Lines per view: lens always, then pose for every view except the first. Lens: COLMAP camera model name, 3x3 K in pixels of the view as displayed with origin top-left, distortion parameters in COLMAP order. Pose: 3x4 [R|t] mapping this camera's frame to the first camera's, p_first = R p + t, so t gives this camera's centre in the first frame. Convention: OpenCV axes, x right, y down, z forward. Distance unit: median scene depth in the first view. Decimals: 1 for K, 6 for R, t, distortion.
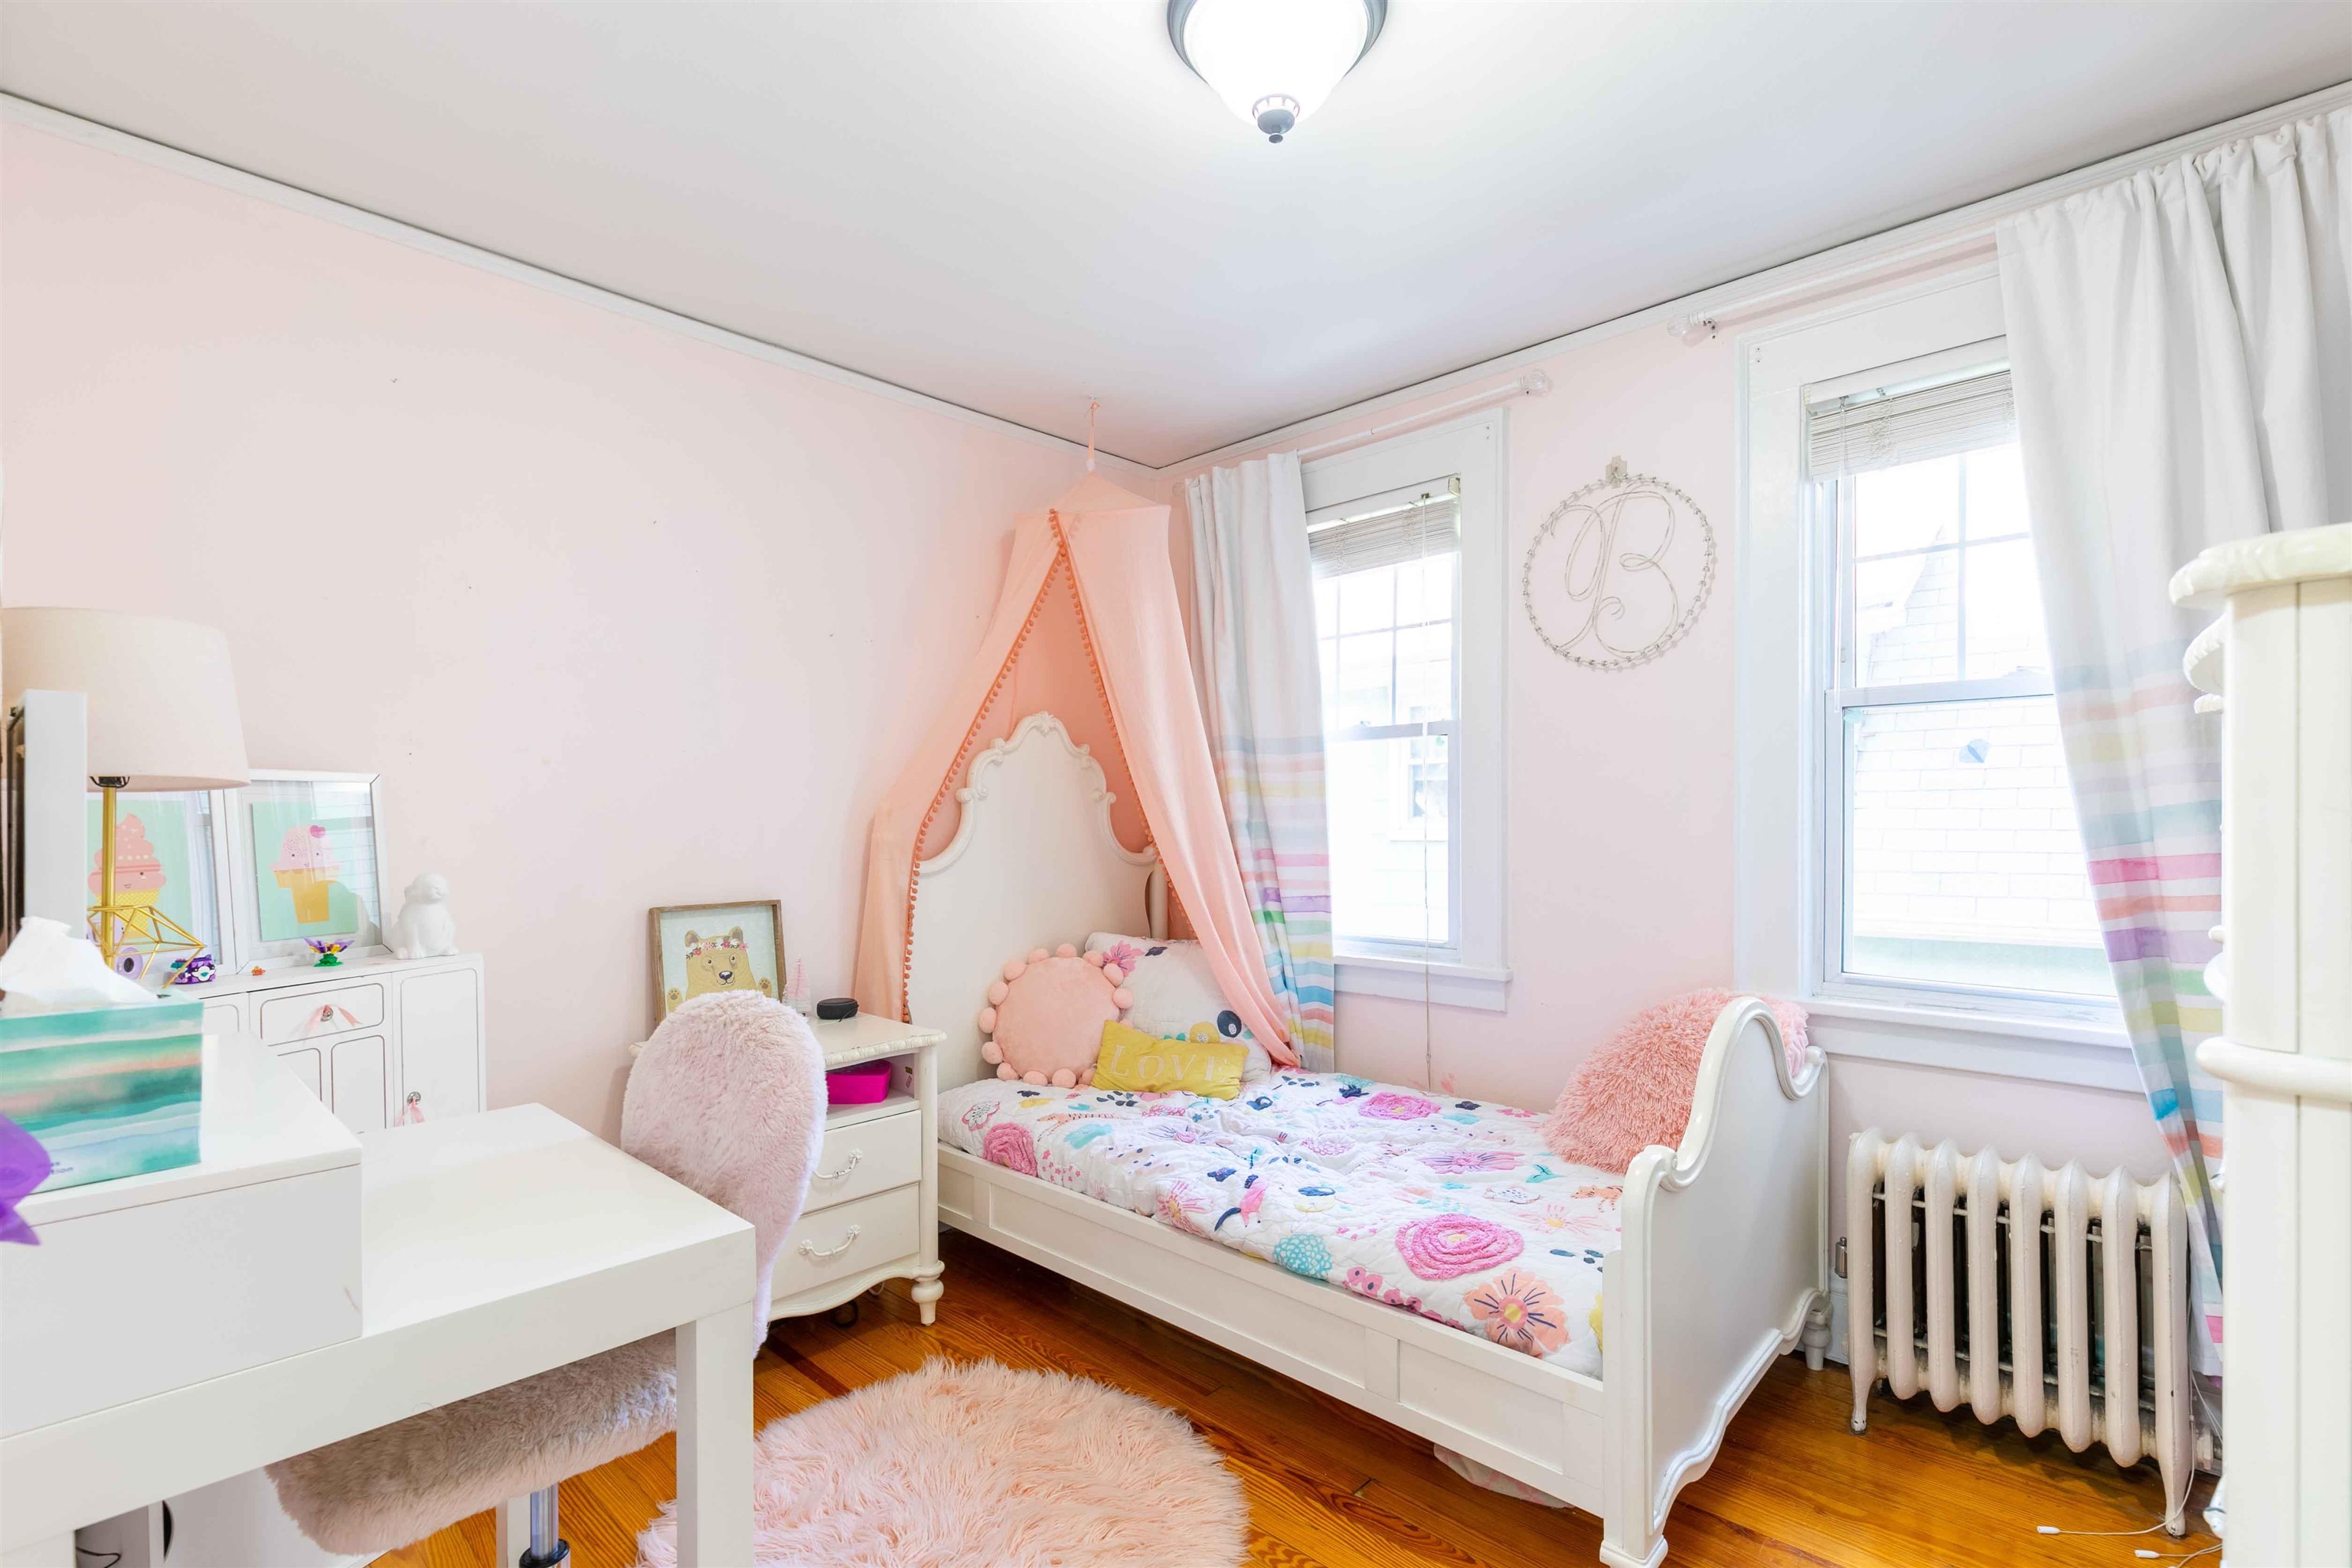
lens RADIAL K [[1077.4, 0, 1197.2], [0, 1077.4, 827.3], [0, 0, 1]] dist [0.009902, -0.001766]
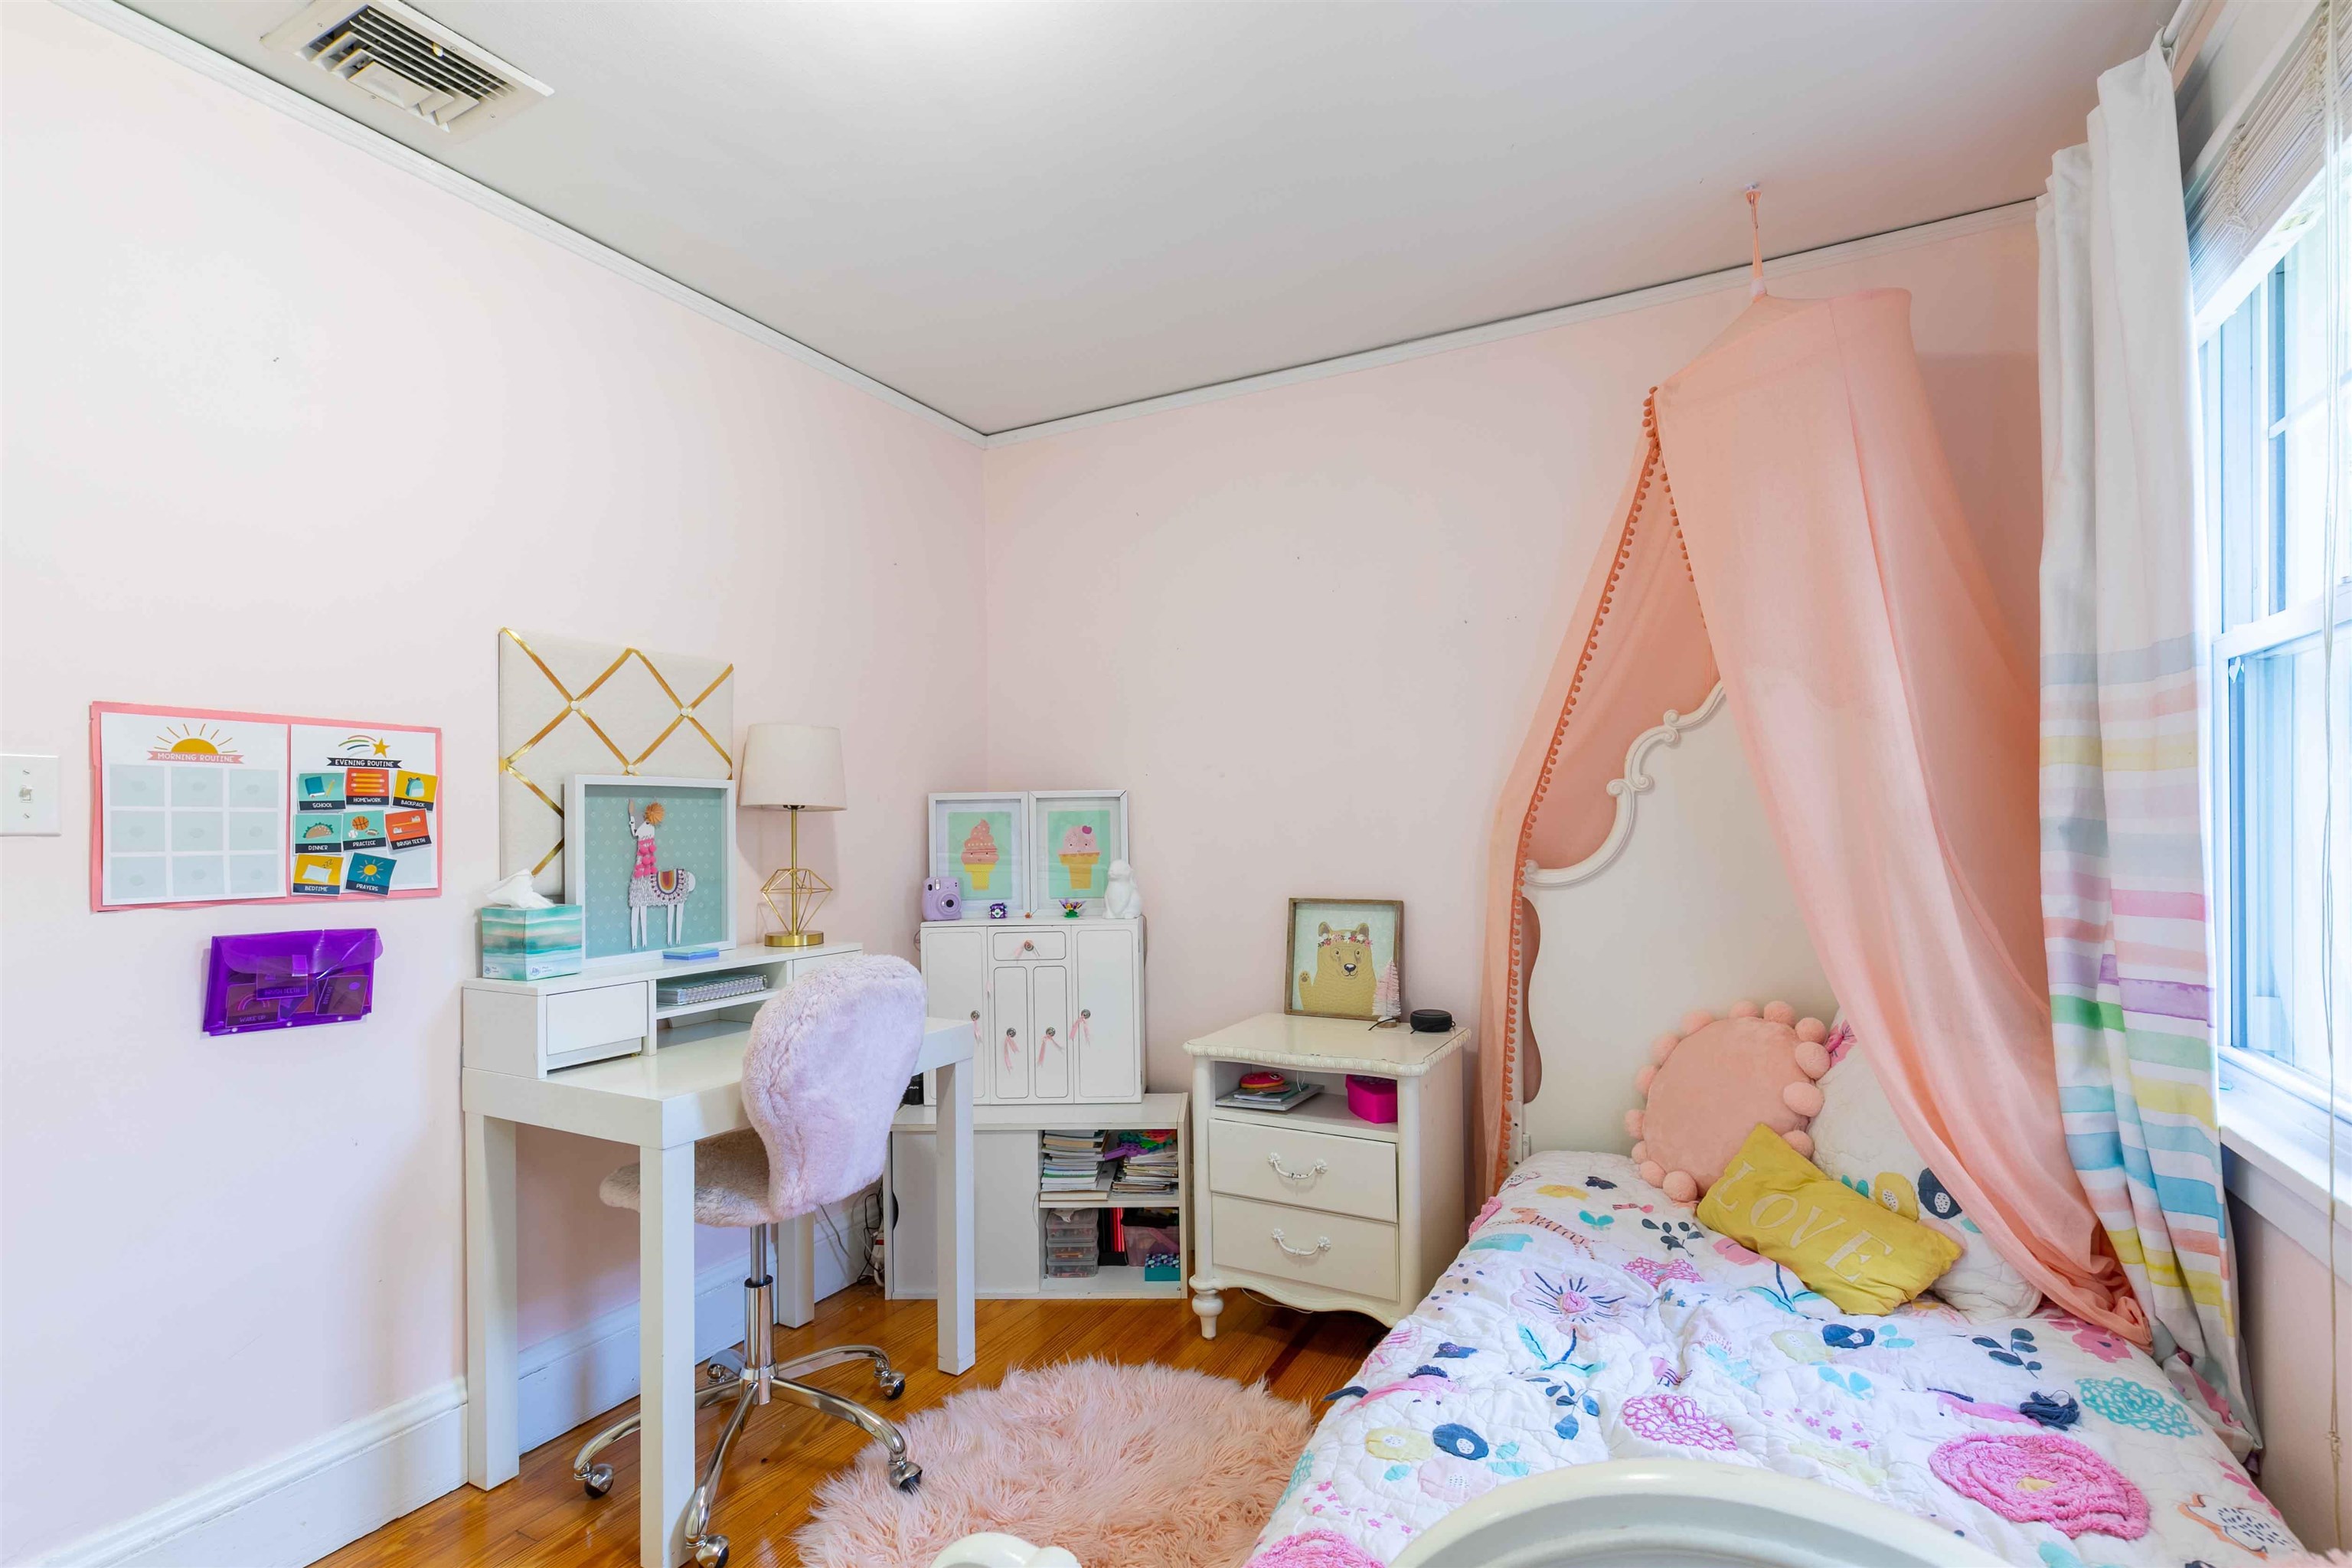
lens RADIAL K [[1077.4, 0, 1197.2], [0, 1077.4, 827.3], [0, 0, 1]] dist [0.009902, -0.001766]
pose [[0.265711, 0.008173, -0.964018, 0.534364], [0.002345, 0.999956, 0.009124, -0.010166], [0.964050, -0.004685, 0.265680, 0.572016]]
